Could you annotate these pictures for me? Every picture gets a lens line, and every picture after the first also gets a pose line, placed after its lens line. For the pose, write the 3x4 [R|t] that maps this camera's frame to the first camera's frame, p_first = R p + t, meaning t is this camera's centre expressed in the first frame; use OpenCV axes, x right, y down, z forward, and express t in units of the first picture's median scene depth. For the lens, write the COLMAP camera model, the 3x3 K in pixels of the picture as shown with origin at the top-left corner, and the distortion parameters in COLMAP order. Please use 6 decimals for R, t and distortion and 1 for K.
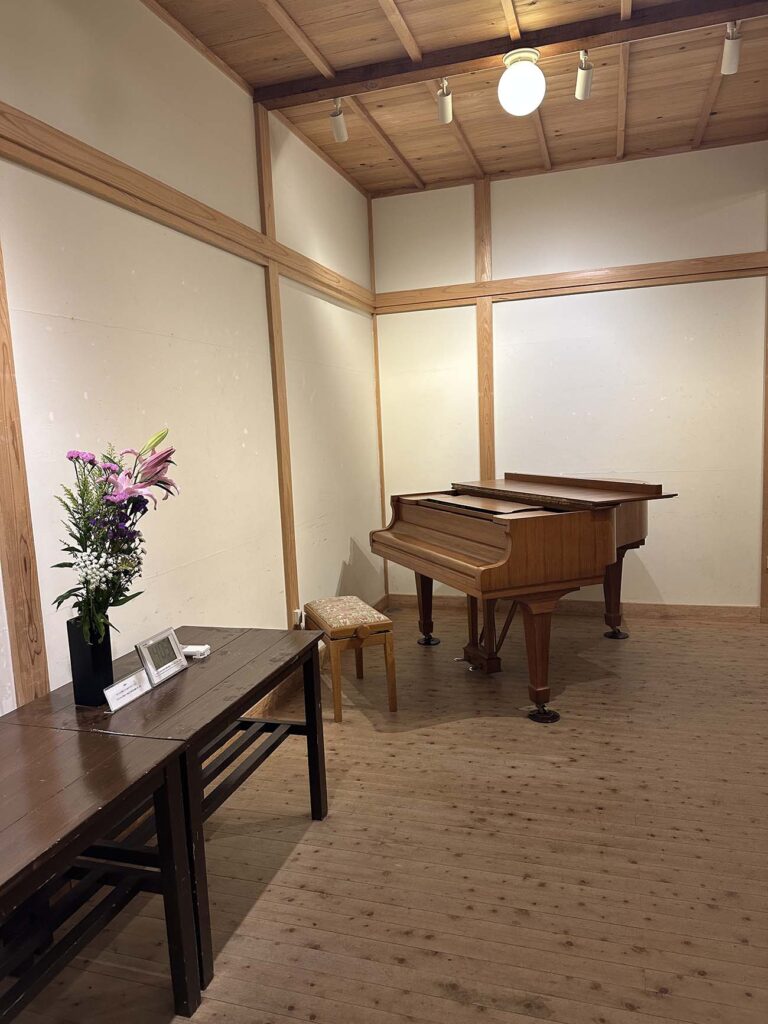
lens RADIAL K [[717.0, 0, 369.8], [0, 717.0, 515.7], [0, 0, 1]] dist [0.123604, -0.195935]
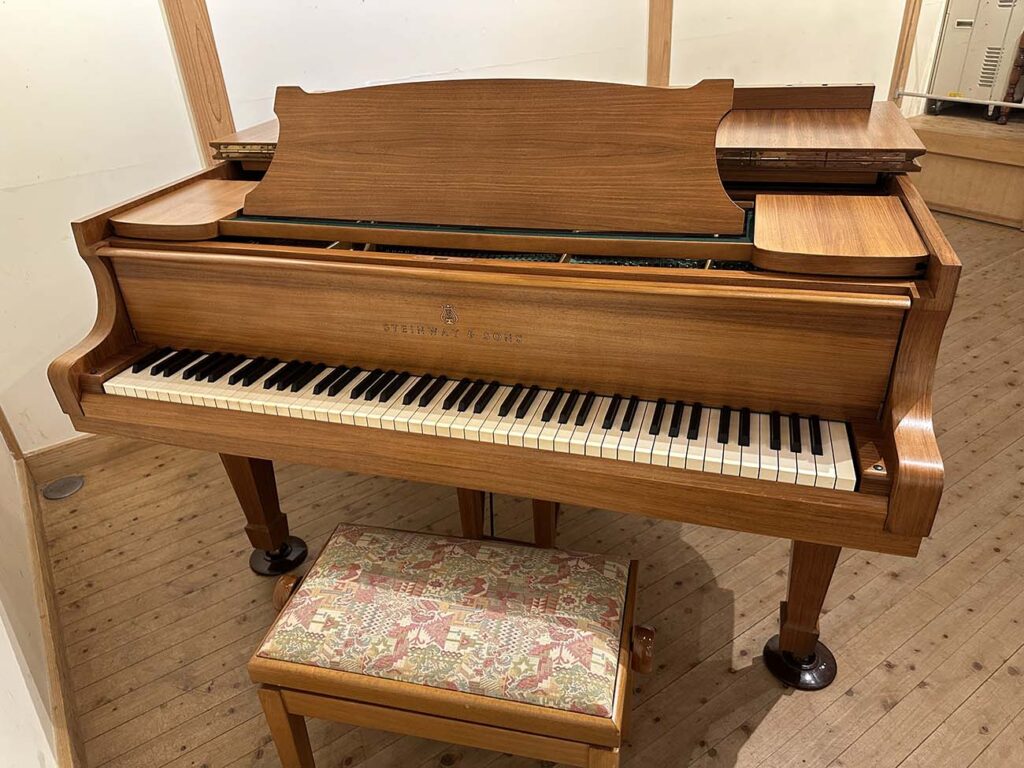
lens RADIAL K [[724.5, 0, 512.0], [0, 724.5, 384.0], [0, 0, 1]] dist [0.053665, -0.070005]
pose [[0.611807, -0.381556, 0.692897, -0.123486], [0.125590, 0.911714, 0.391159, -0.084276], [-0.780973, -0.152293, 0.605713, 0.924673]]
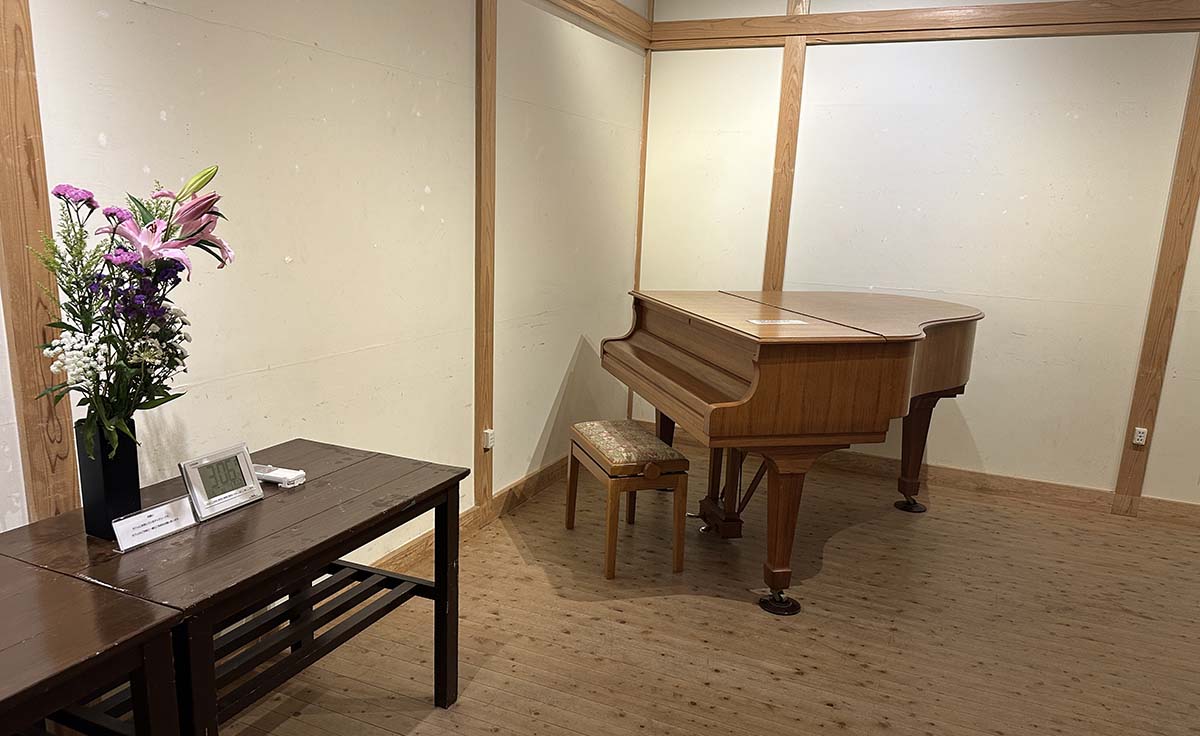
lens RADIAL K [[841.2, 0, 589.7], [0, 841.2, 396.1], [0, 0, 1]] dist [0.114401, -0.158644]
pose [[0.989695, 0.110333, -0.091268, 0.103542], [-0.100667, 0.989419, 0.104478, -0.013888], [0.101830, -0.094214, 0.990330, 0.123158]]
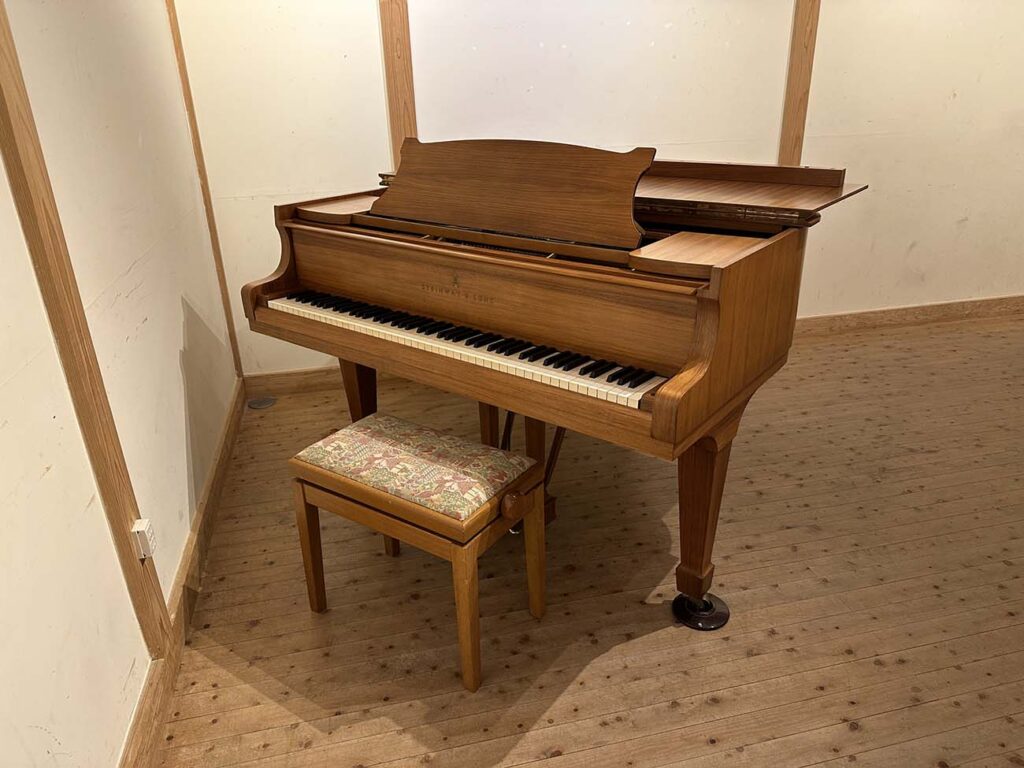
lens RADIAL K [[717.0, 0, 516.2], [0, 717.0, 380.4], [0, 0, 1]] dist [0.123604, -0.195935]
pose [[0.849398, -0.177845, 0.496884, -0.130912], [0.047196, 0.963335, 0.264117, -0.049722], [-0.525638, -0.200890, 0.826649, 0.672003]]
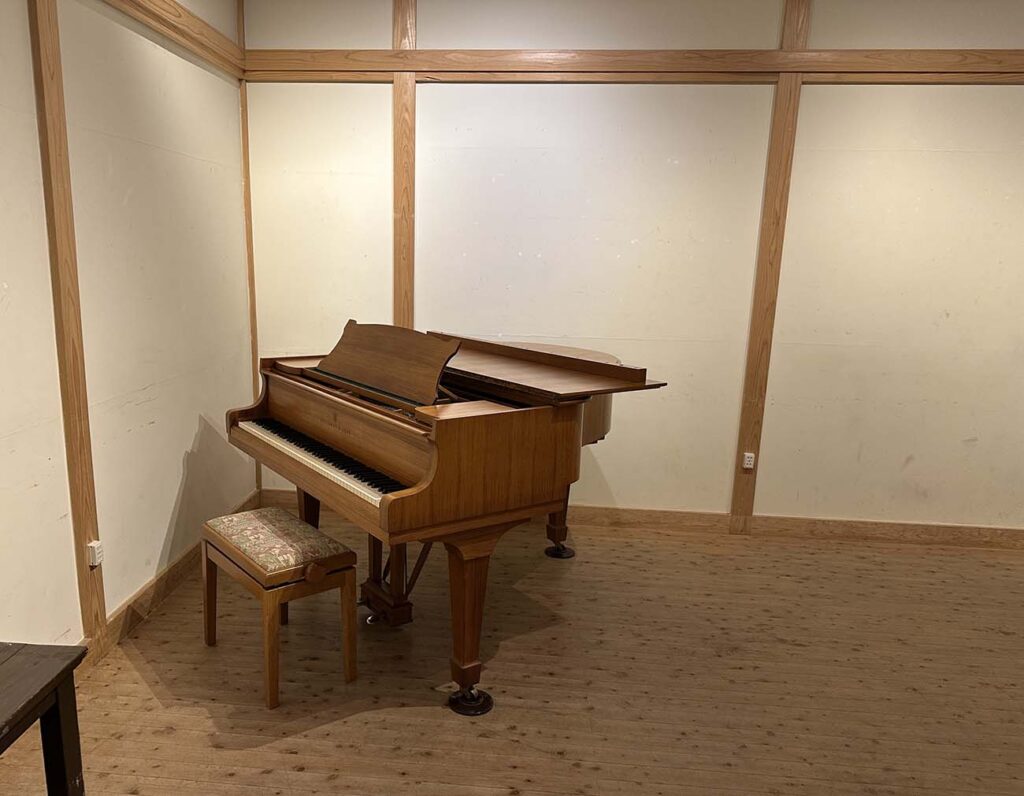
lens RADIAL K [[796.1, 0, 449.0], [0, 796.1, 430.8], [0, 0, 1]] dist [0.179264, -0.350196]
pose [[0.974338, 0.018625, 0.224318, 0.045584], [-0.039842, 0.995105, 0.090434, -0.048165], [-0.221536, -0.097051, 0.970311, 0.301316]]
